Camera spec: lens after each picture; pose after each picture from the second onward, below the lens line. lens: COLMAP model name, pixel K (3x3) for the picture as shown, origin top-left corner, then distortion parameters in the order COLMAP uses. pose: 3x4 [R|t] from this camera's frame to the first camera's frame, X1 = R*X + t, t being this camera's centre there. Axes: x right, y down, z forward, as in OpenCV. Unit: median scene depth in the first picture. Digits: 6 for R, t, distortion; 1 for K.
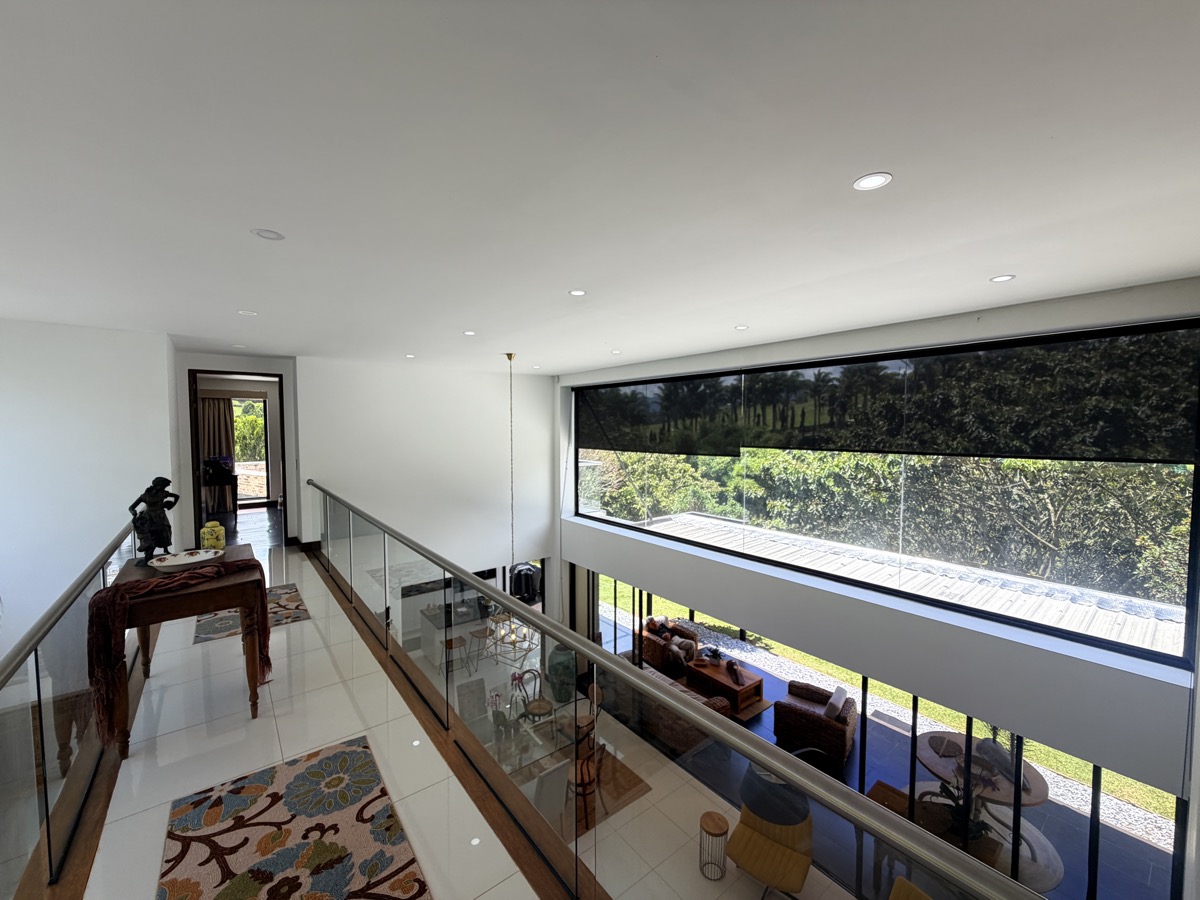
lens RADIAL K [[477.0, 0, 594.7], [0, 477.0, 450.3], [0, 0, 1]] dist [-0.005369, 0.001285]
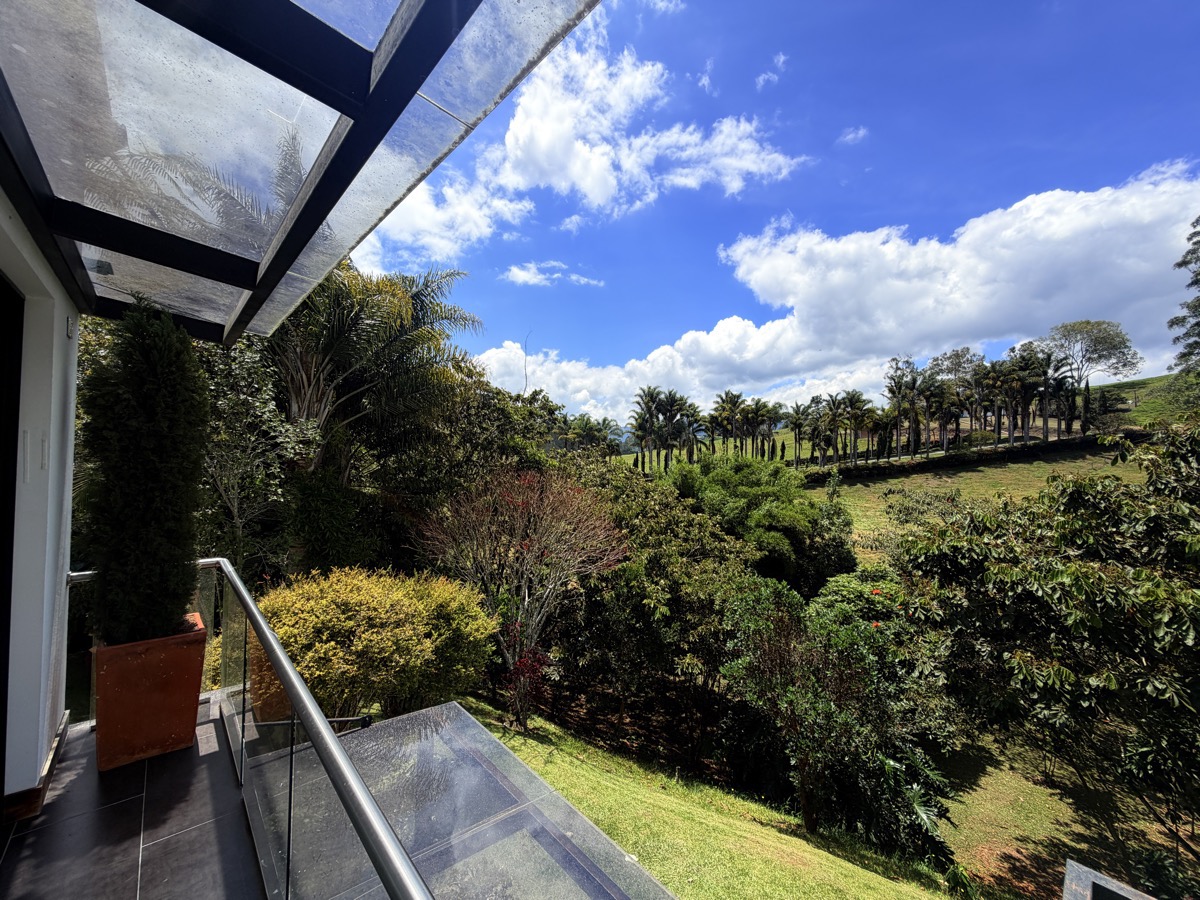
lens RADIAL K [[477.0, 0, 594.5], [0, 477.0, 446.8], [0, 0, 1]] dist [-0.005369, 0.001285]
pose [[0.997252, 0.026897, 0.069032, -0.049415], [-0.022178, 0.997422, -0.068243, -0.062979], [-0.070689, 0.066524, 0.995278, 1.135811]]
